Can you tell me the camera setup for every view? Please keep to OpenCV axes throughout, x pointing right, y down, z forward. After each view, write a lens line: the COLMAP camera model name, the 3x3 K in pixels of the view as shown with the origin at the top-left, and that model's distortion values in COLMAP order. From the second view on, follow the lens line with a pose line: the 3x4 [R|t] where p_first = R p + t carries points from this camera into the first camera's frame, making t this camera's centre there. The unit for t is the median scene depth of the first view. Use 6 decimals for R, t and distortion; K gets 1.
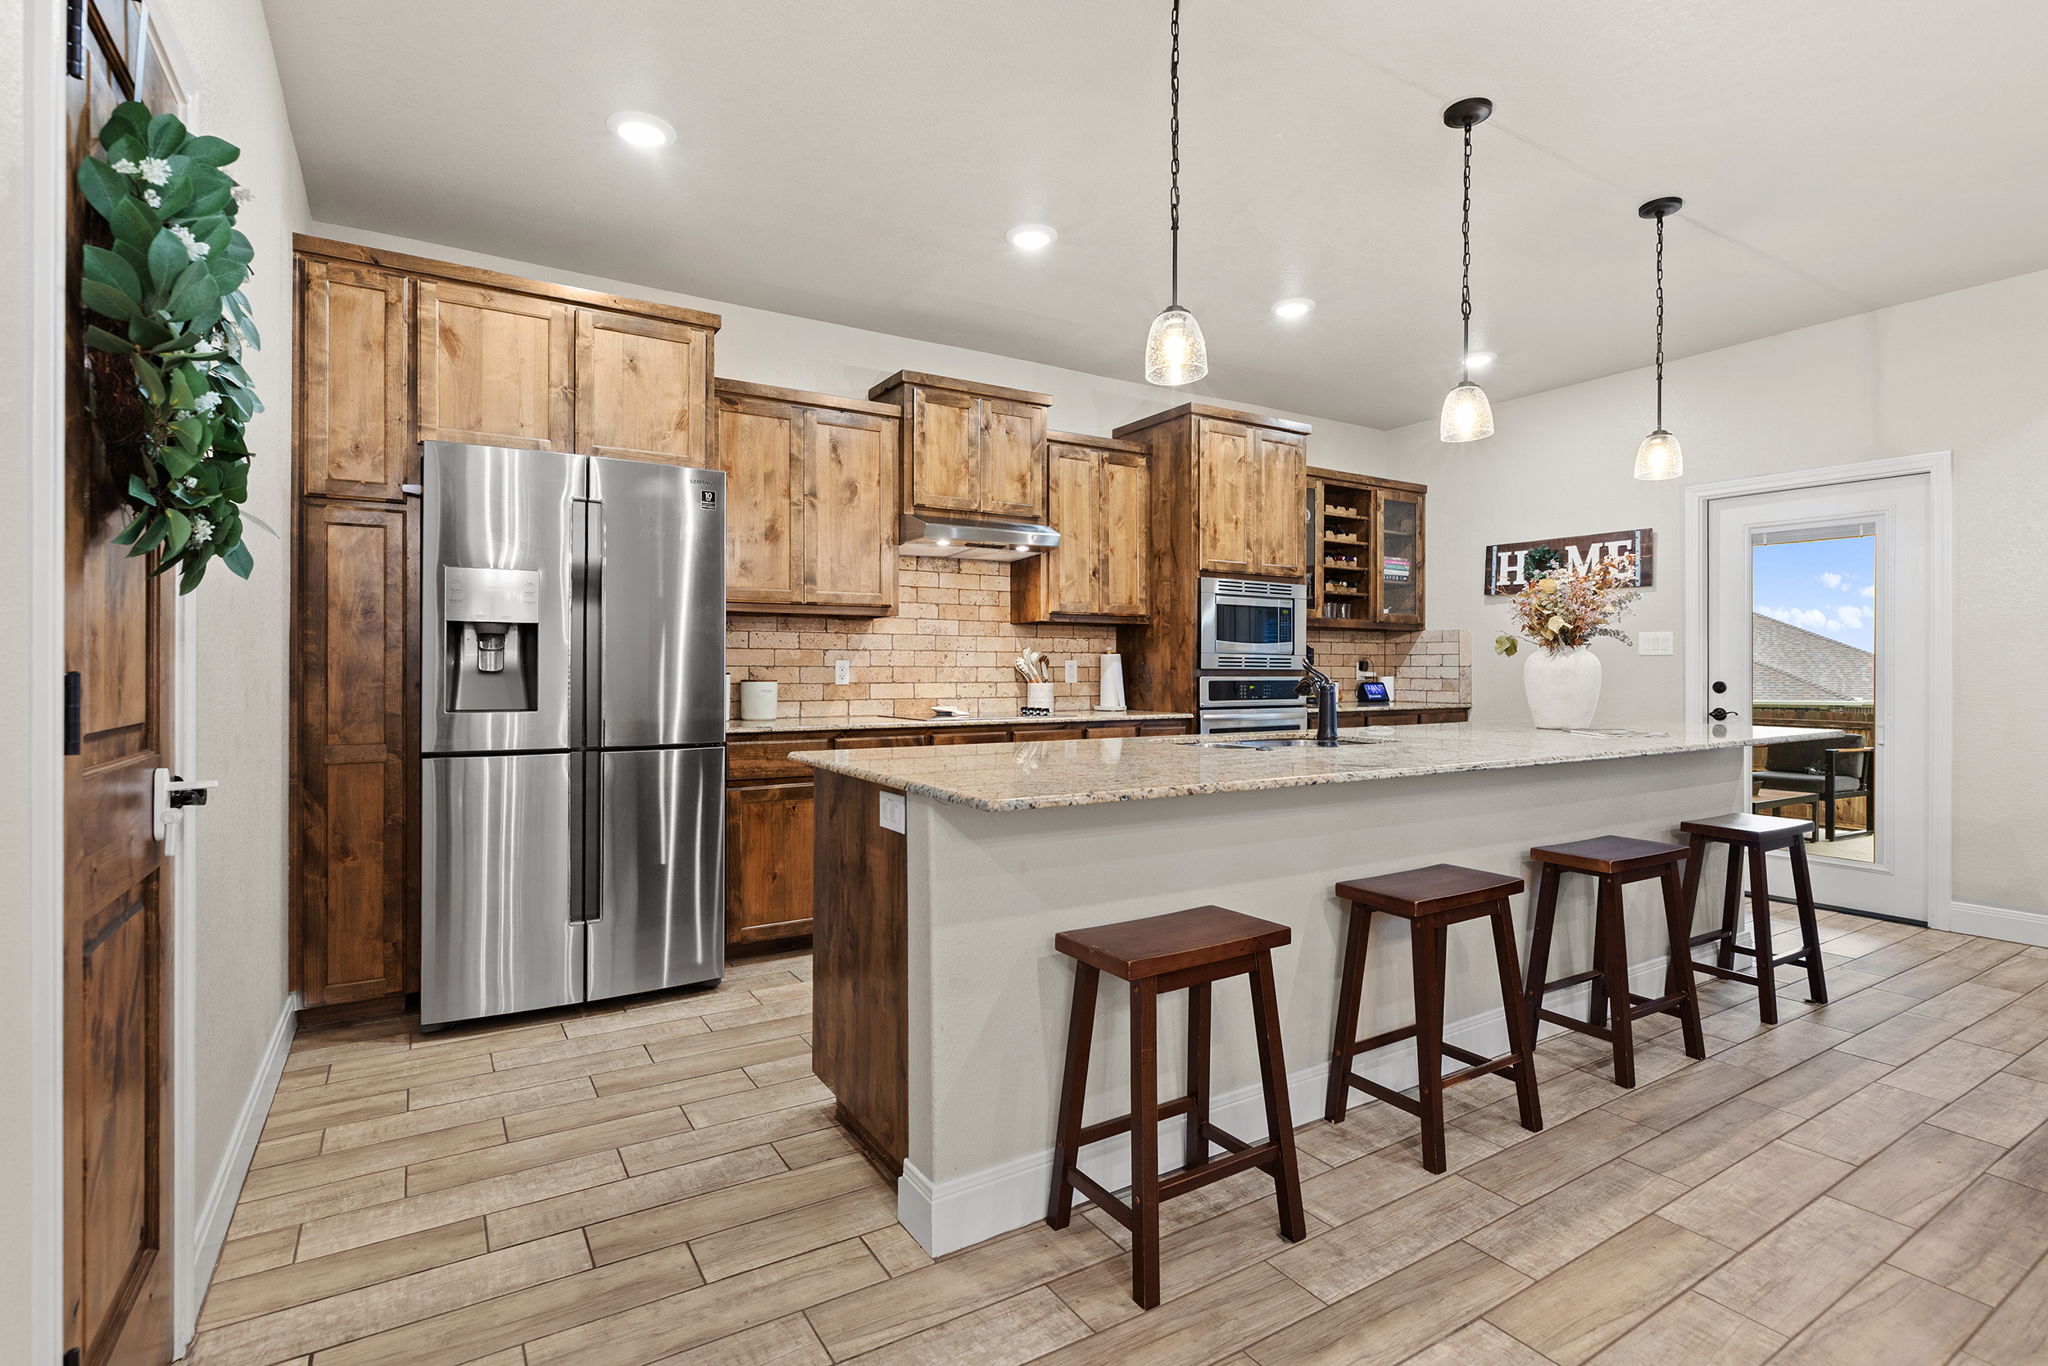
lens RADIAL K [[1031.0, 0, 1040.7], [0, 1031.0, 666.0], [0, 0, 1]] dist [0.003660, 0.000850]
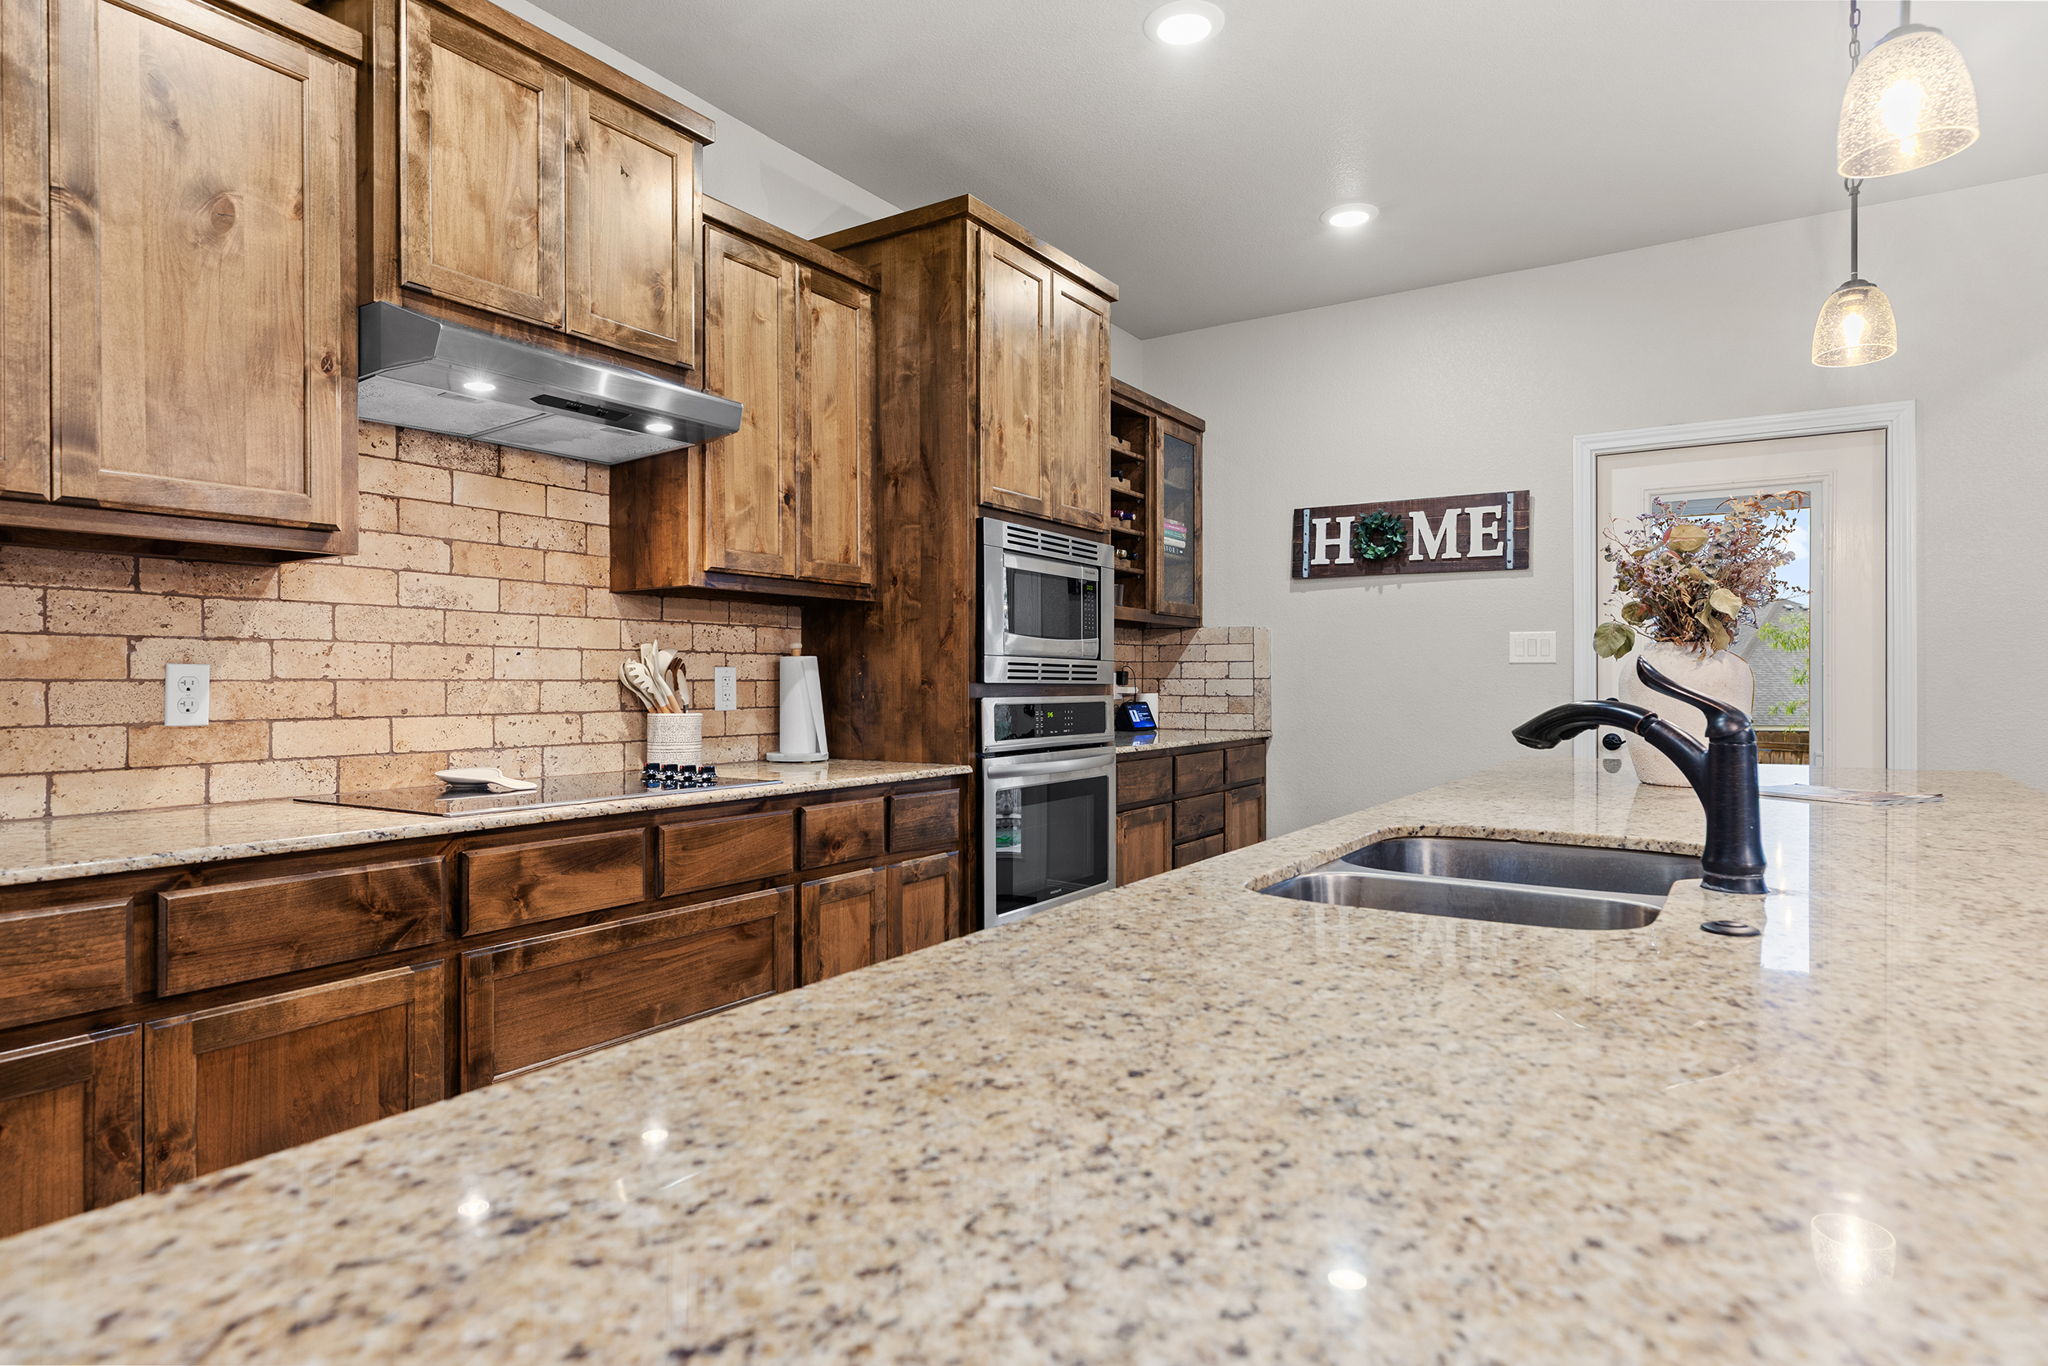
lens RADIAL K [[1179.8, 0, 1056.4], [0, 1179.8, 678.7], [0, 0, 1]] dist [0.004013, 0.000754]
pose [[0.905511, -0.001346, 0.424322, -0.076183], [0.001535, 0.999999, -0.000102, 0.000459], [-0.424321, 0.000744, 0.905511, 0.410054]]
